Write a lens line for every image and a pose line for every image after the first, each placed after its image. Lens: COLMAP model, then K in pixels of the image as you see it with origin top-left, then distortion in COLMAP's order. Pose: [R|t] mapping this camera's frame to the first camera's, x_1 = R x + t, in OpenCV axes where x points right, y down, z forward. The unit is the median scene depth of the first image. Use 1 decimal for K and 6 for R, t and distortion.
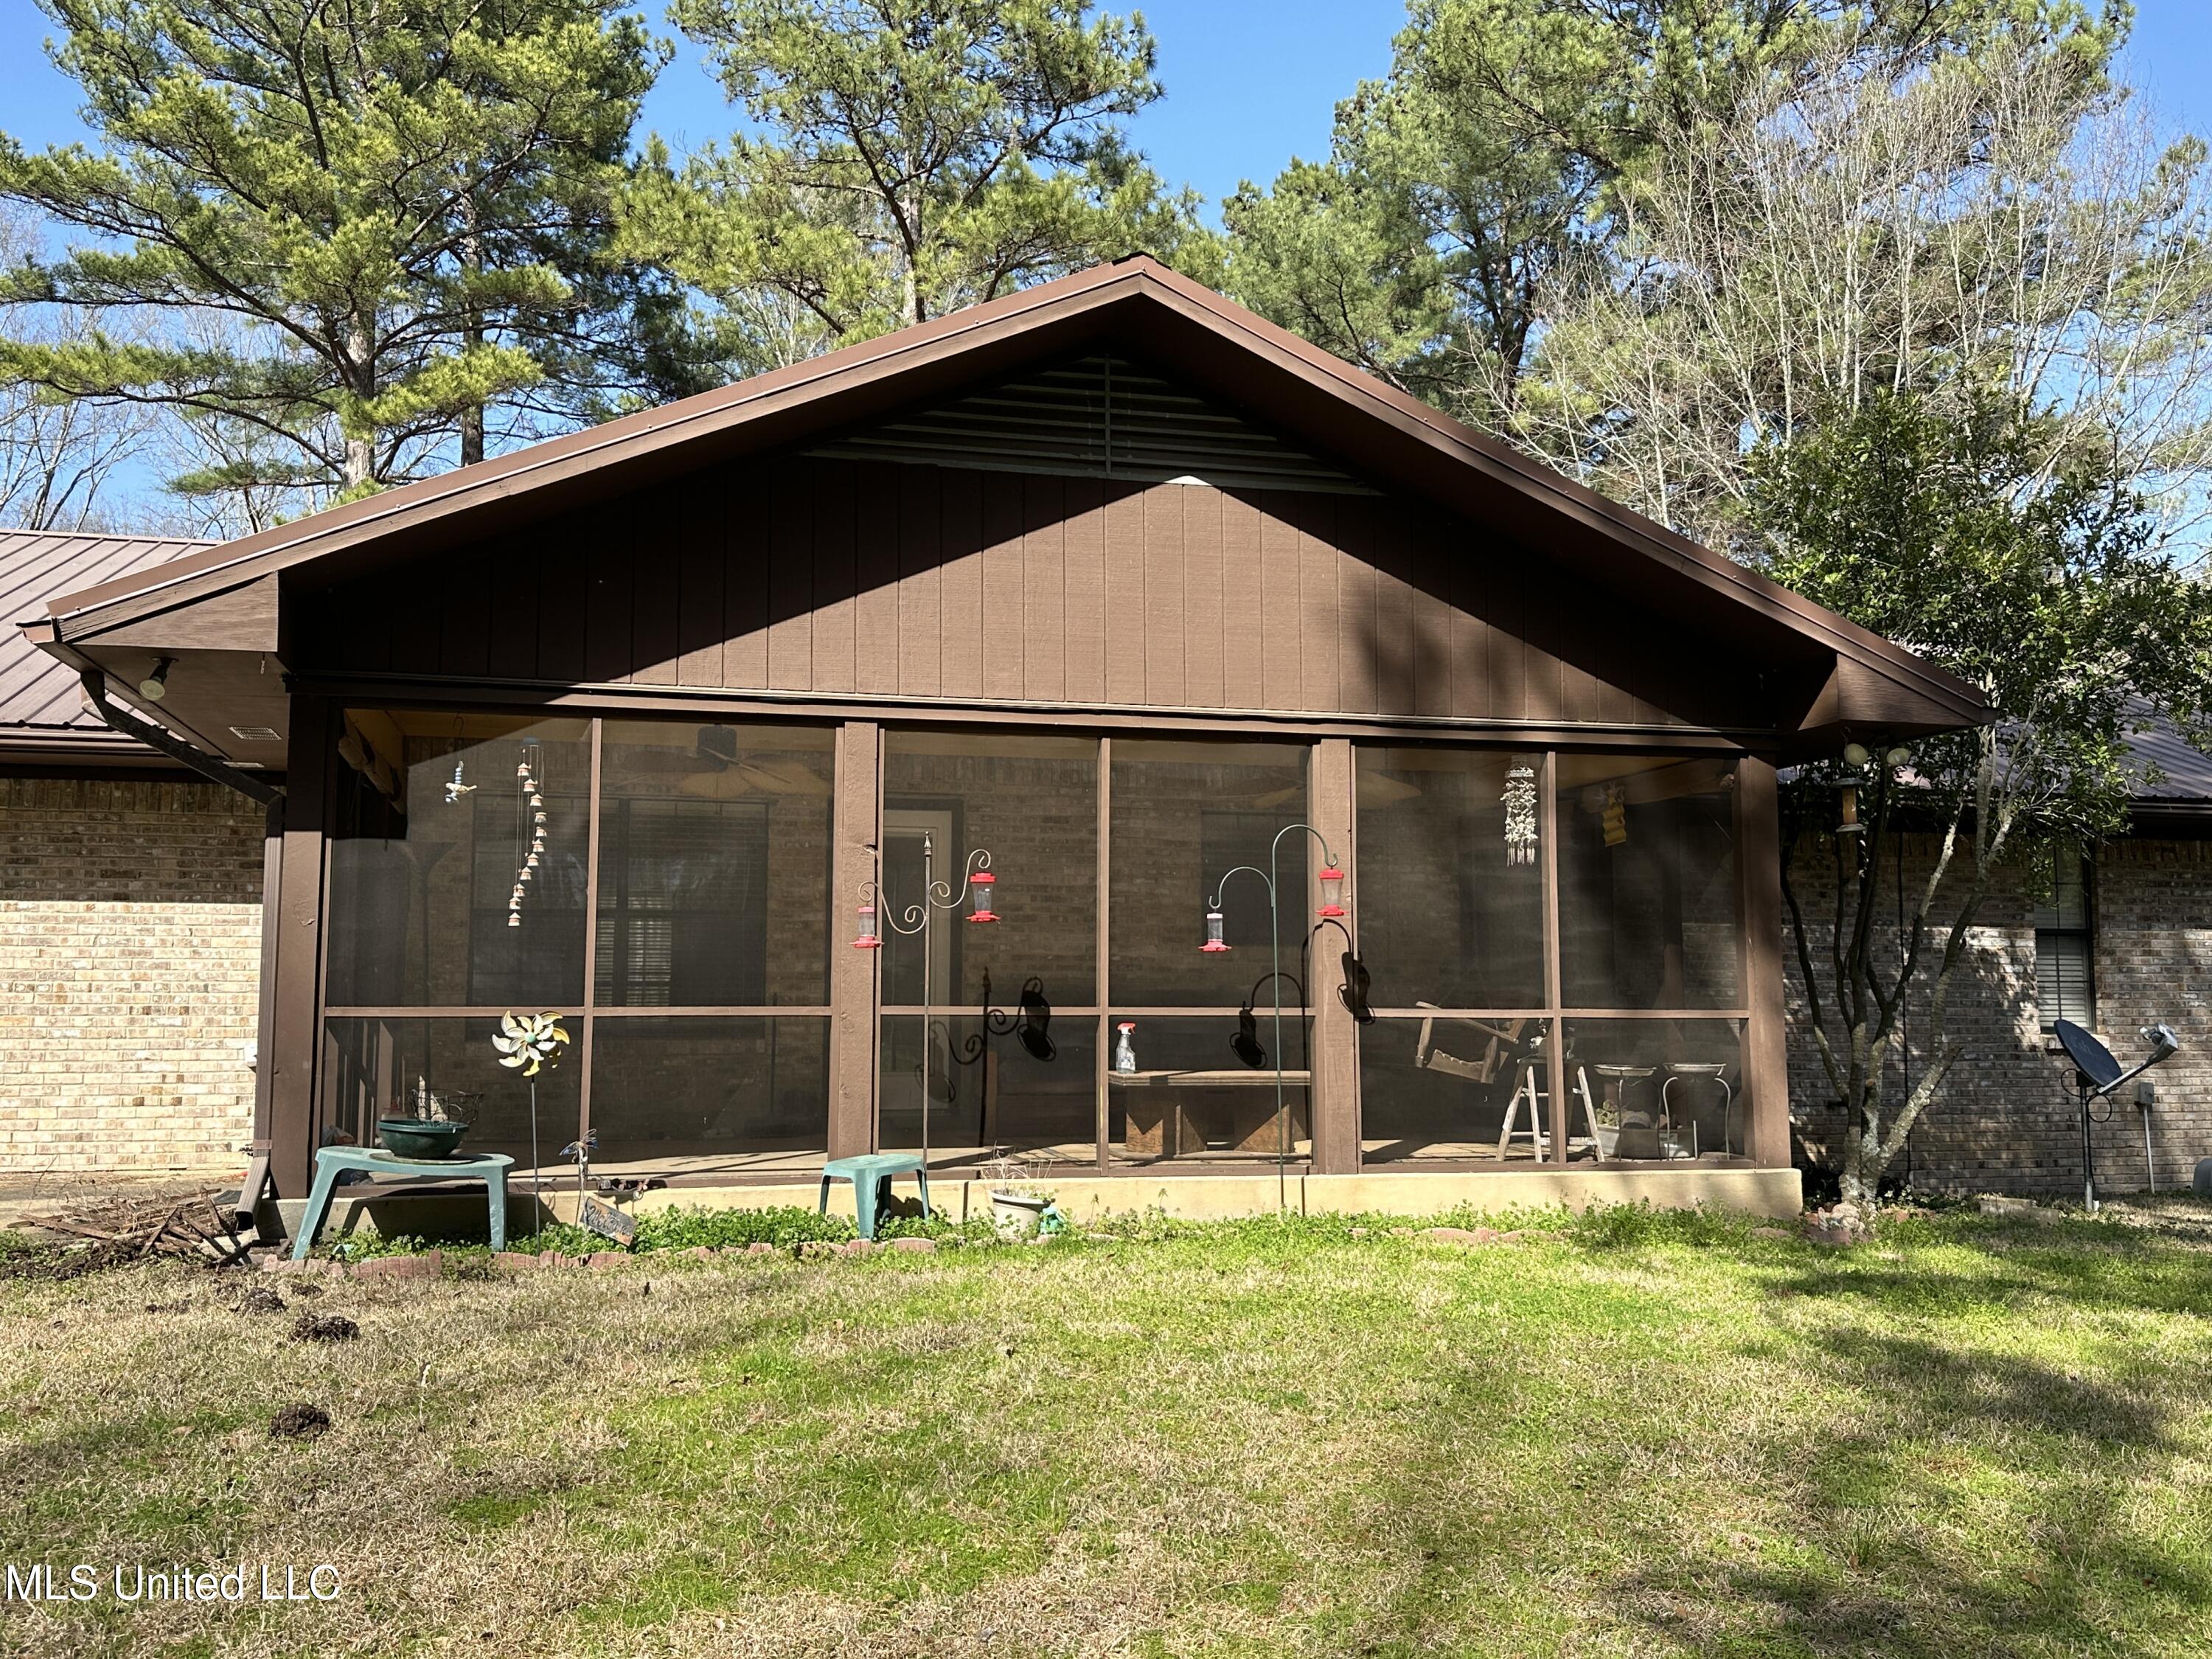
lens RADIAL K [[1926.4, 0, 1106.0], [0, 1926.4, 829.5], [0, 0, 1]] dist [0.000902, -0.009775]
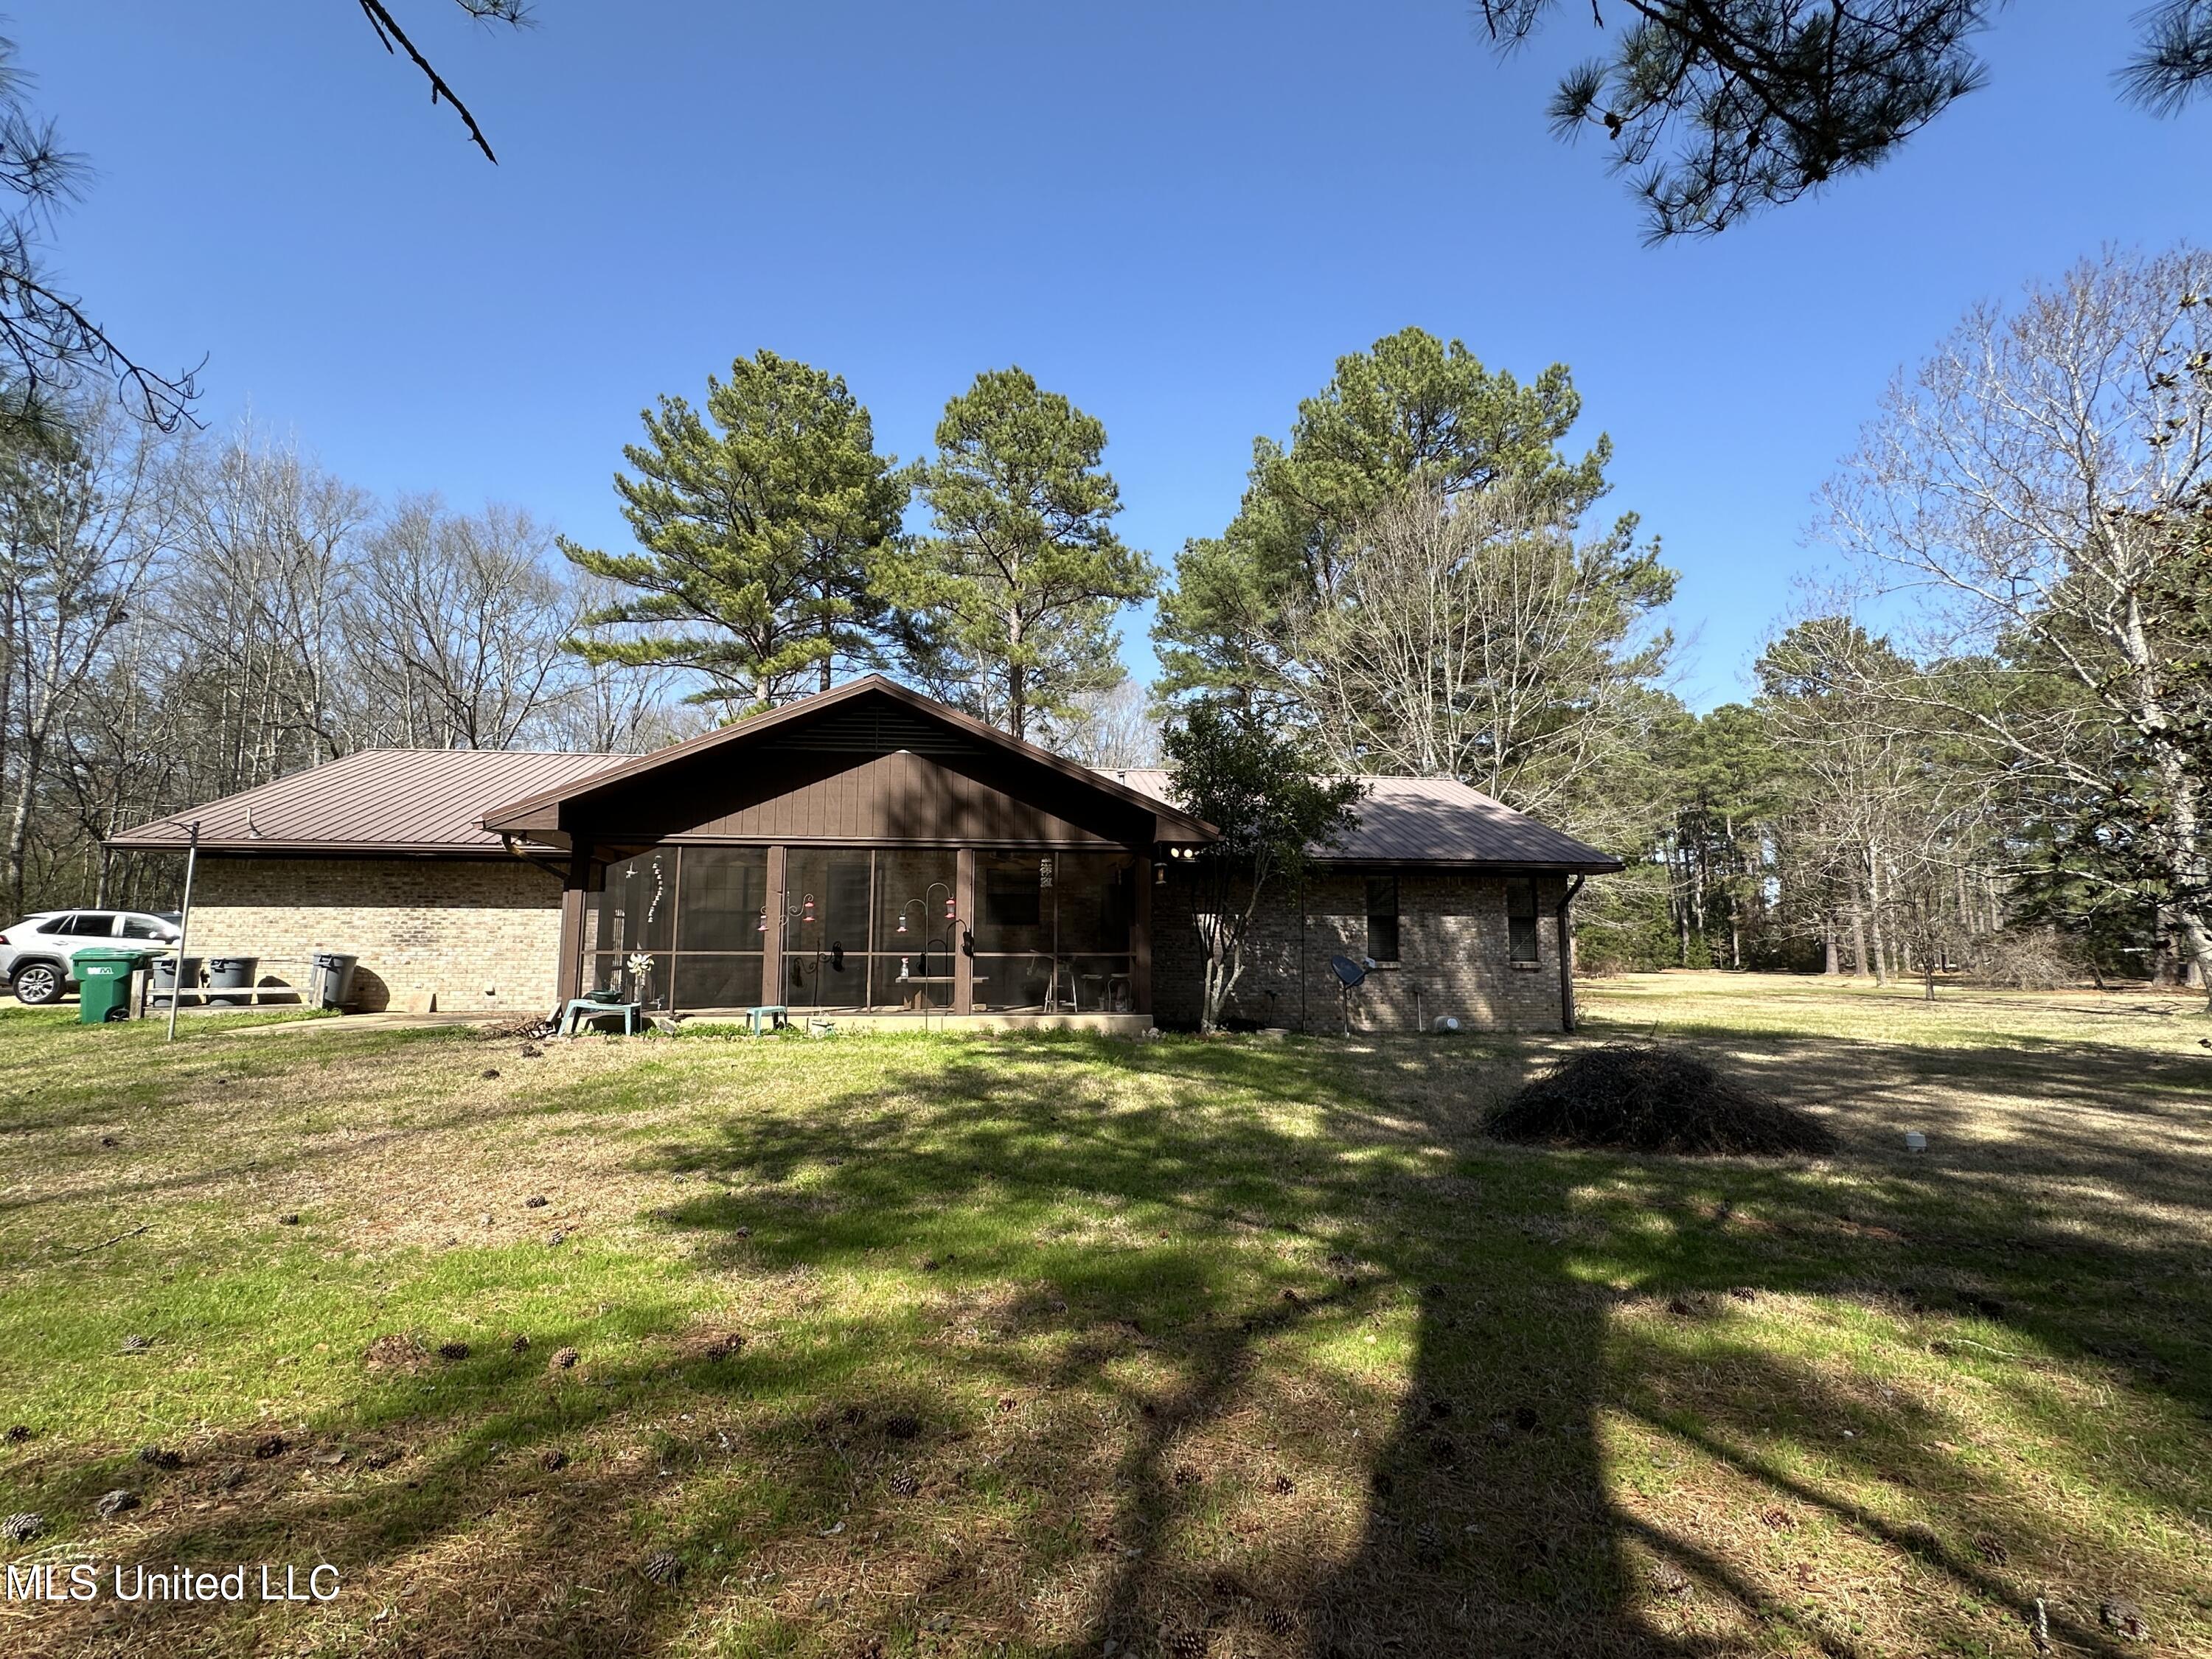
lens RADIAL K [[1026.3, 0, 1106.0], [0, 1026.3, 829.5], [0, 0, 1]] dist [-0.001715, -0.000110]
pose [[0.993124, -0.003821, -0.117008, 0.148332], [0.002179, 0.999897, -0.014156, -0.017118], [0.117050, 0.013803, 0.993030, -0.113273]]
